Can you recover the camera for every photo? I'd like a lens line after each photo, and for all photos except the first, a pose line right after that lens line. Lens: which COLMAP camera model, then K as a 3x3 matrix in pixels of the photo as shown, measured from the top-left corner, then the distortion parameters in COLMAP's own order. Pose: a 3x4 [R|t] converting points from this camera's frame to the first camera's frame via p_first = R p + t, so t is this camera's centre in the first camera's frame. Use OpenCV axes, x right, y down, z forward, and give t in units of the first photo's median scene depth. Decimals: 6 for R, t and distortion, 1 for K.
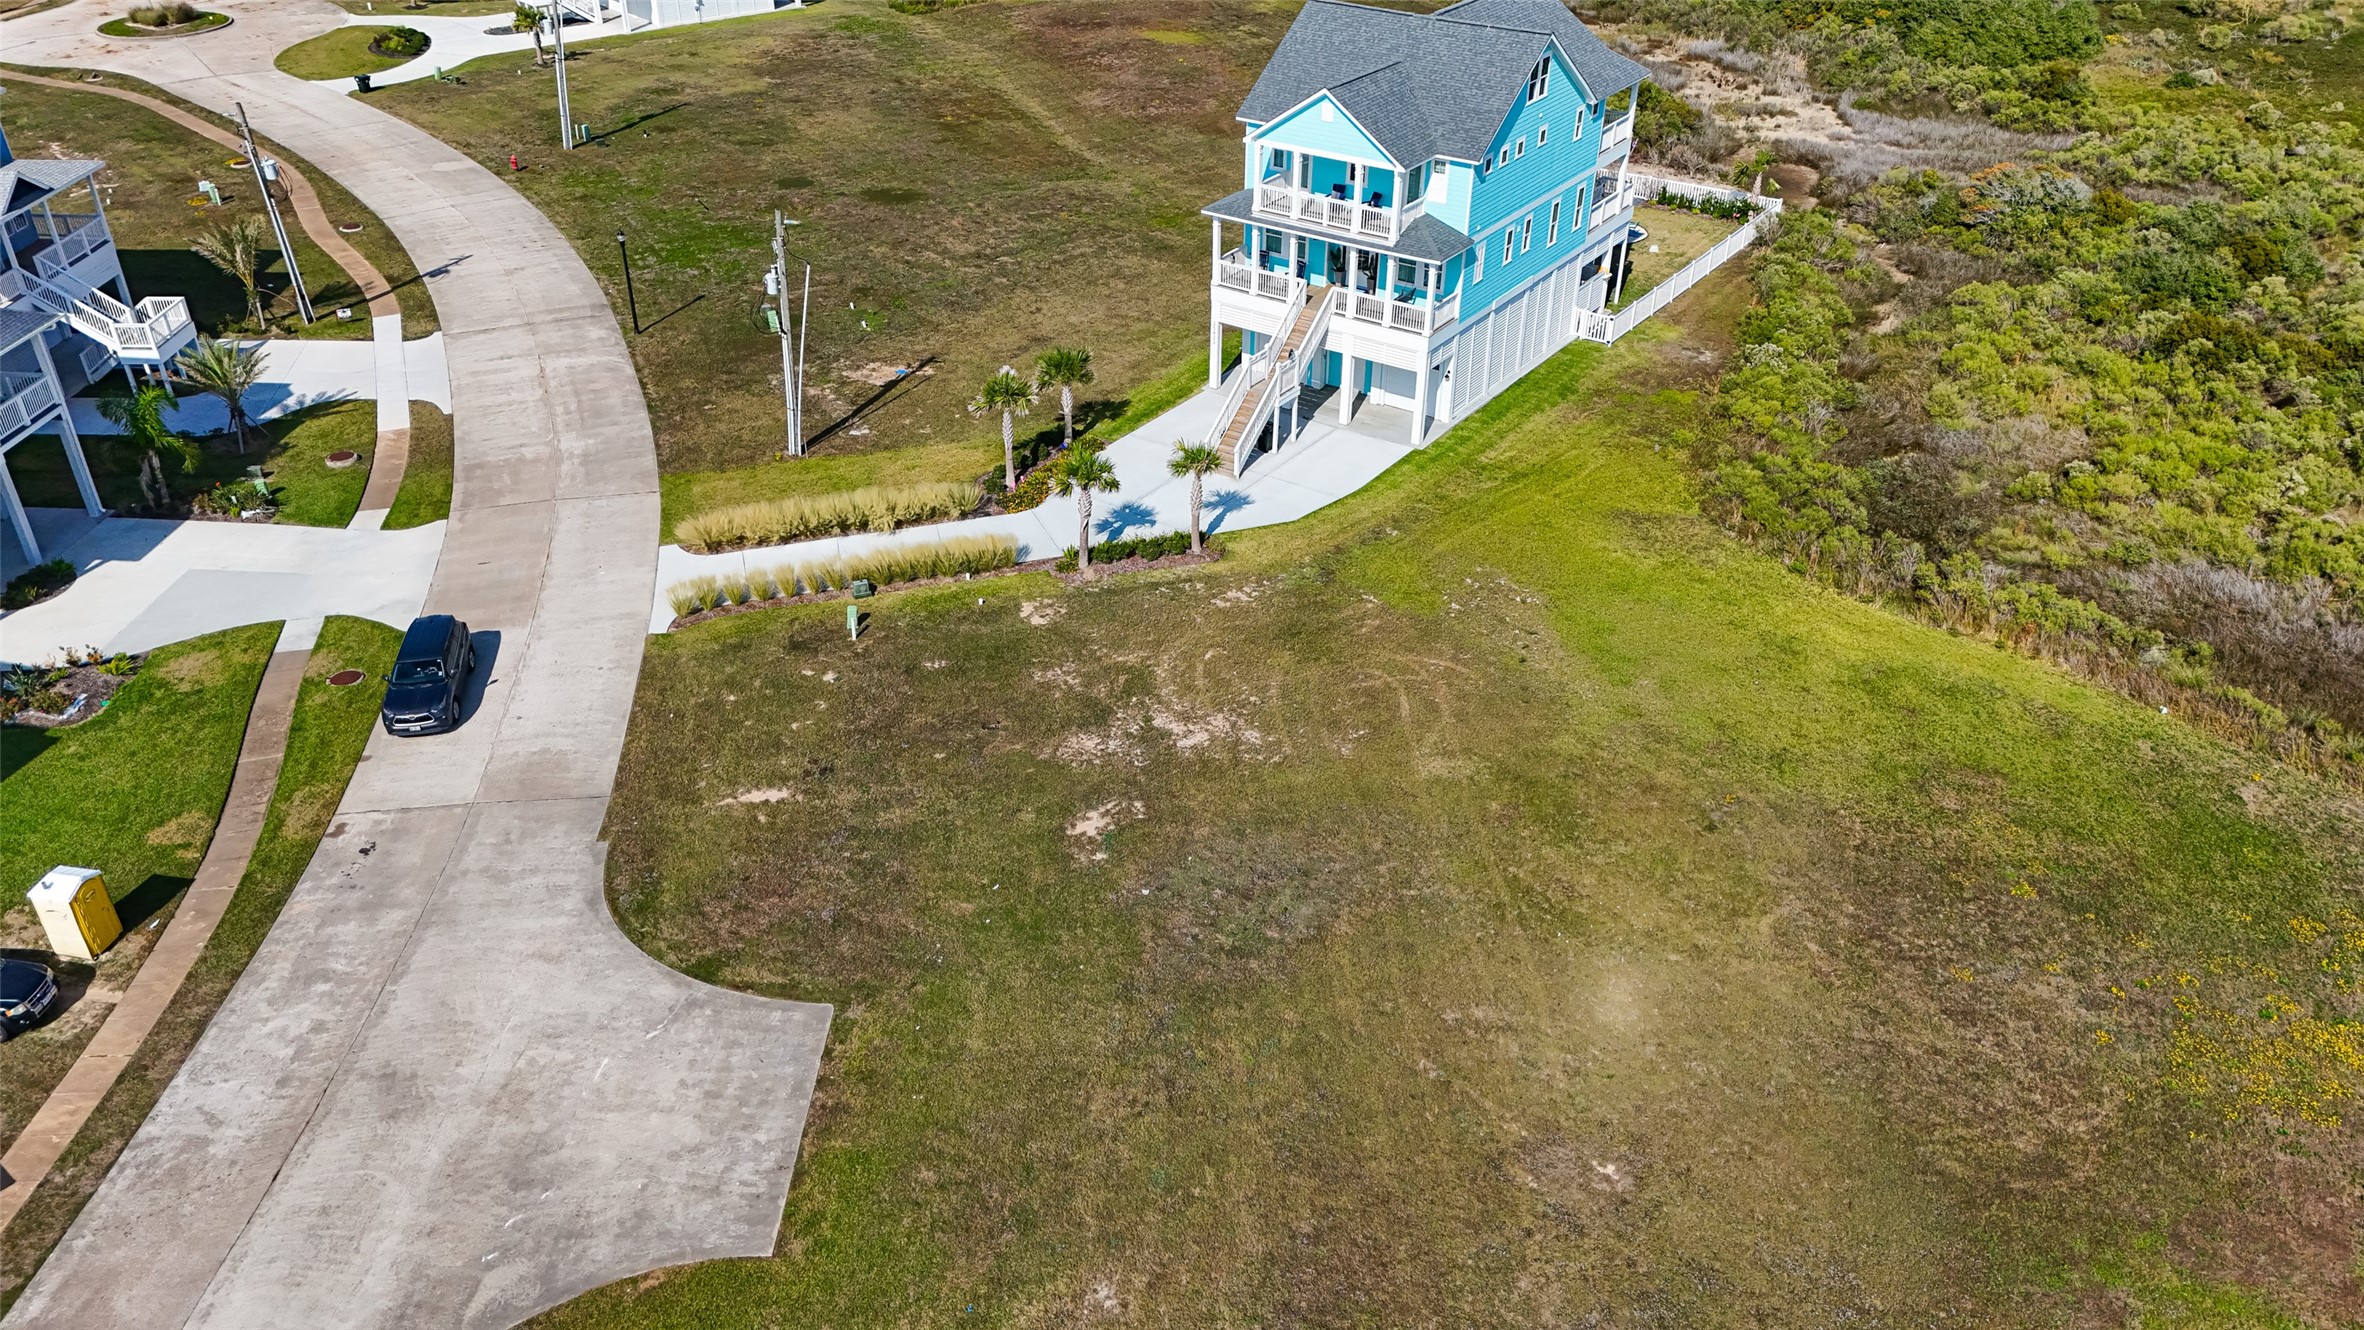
lens RADIAL K [[1735.5, 0, 1174.3], [0, 1735.5, 673.6], [0, 0, 1]] dist [0.075338, -0.068389]
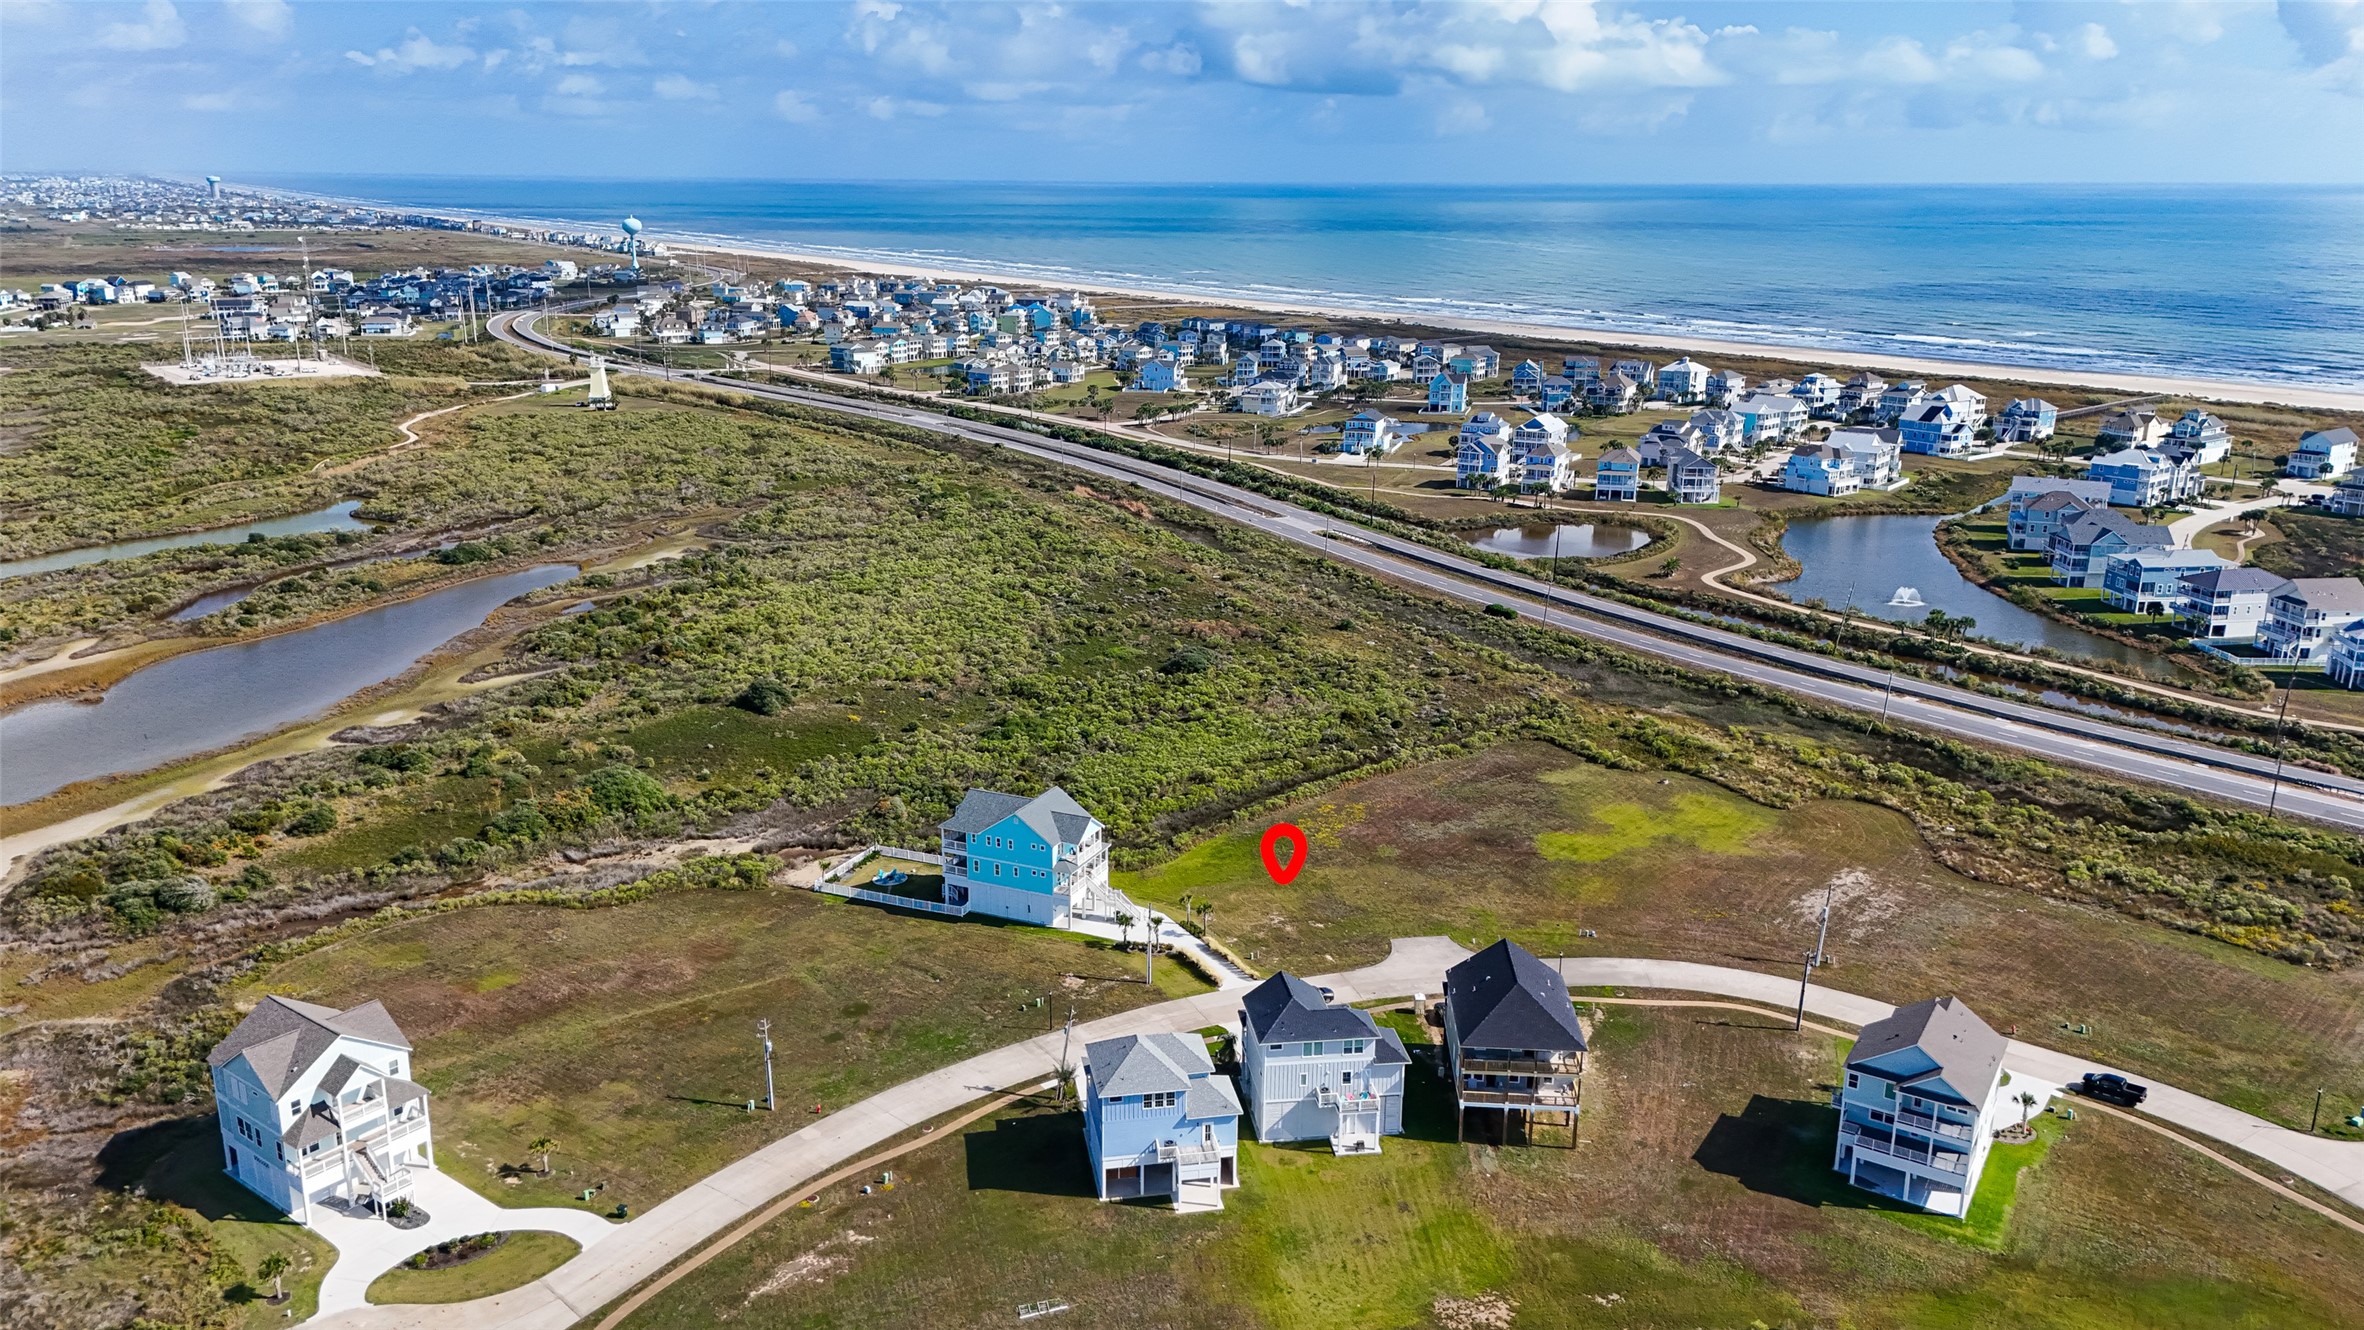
lens RADIAL K [[1735.5, 0, 1174.4], [0, 1735.5, 661.5], [0, 0, 1]] dist [0.075338, -0.068389]
pose [[-0.179871, -0.268616, 0.946304, -2.926402], [0.520003, 0.790630, 0.323267, -1.518295], [-0.835011, 0.550227, -0.002530, 0.685944]]
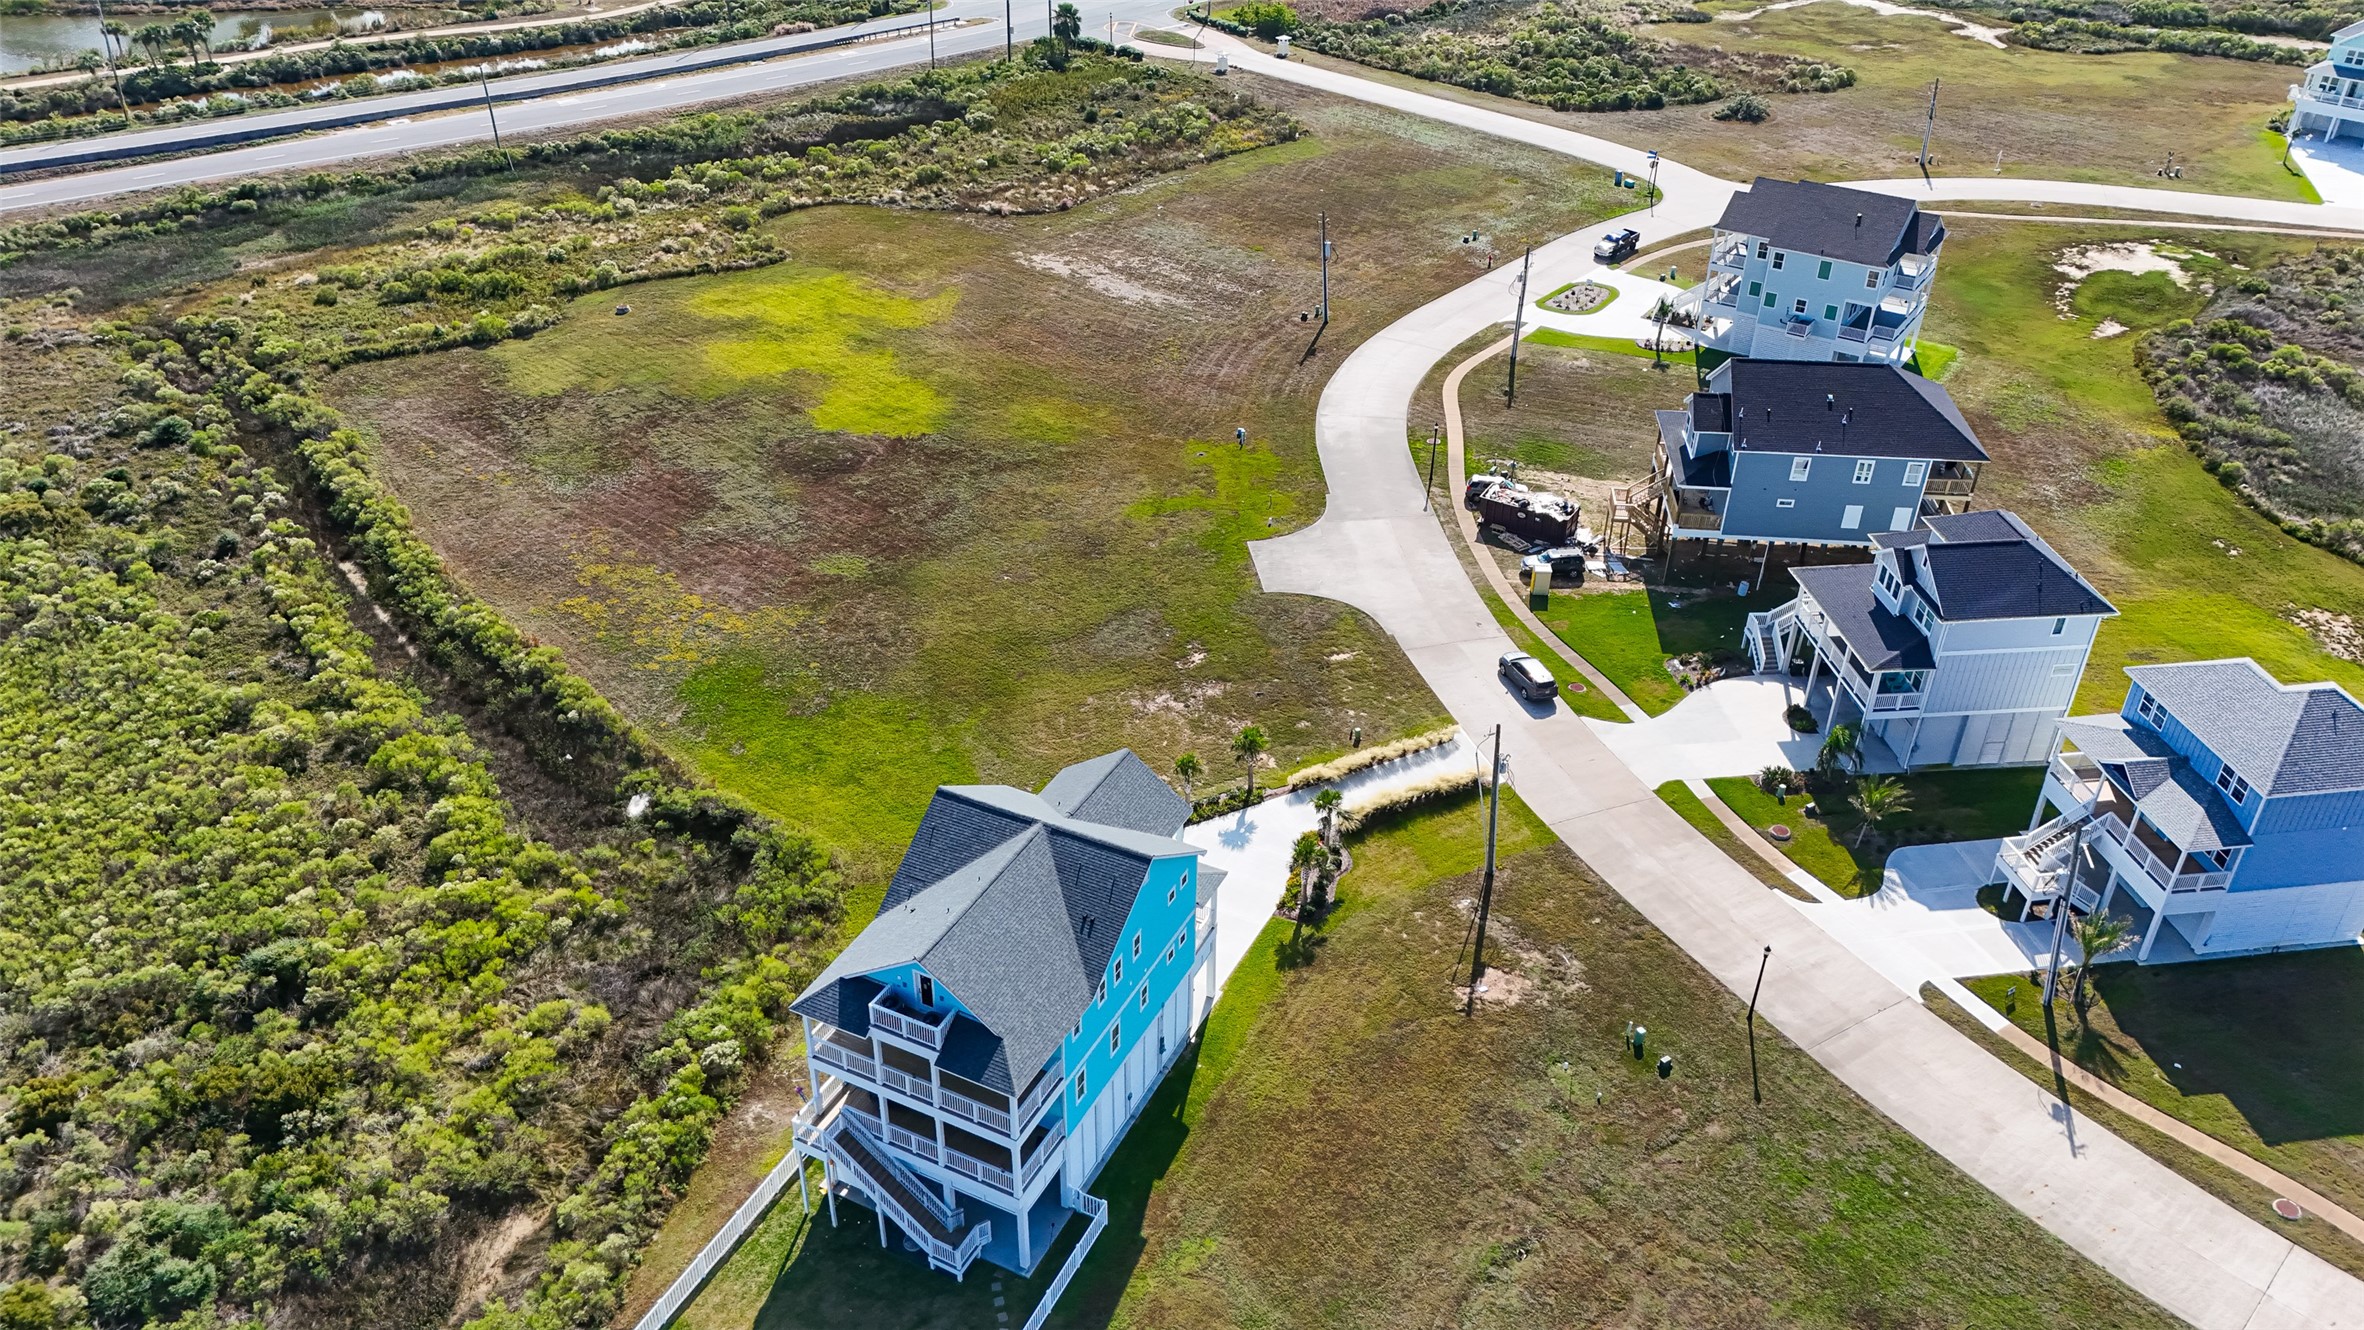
lens RADIAL K [[1735.5, 0, 1184.9], [0, 1735.5, 672.6], [0, 0, 1]] dist [0.075338, -0.068389]
pose [[-0.989263, 0.072950, -0.126640, 0.193114], [-0.085197, 0.416200, 0.905273, -1.462764], [0.118747, 0.906342, -0.405516, 1.420108]]
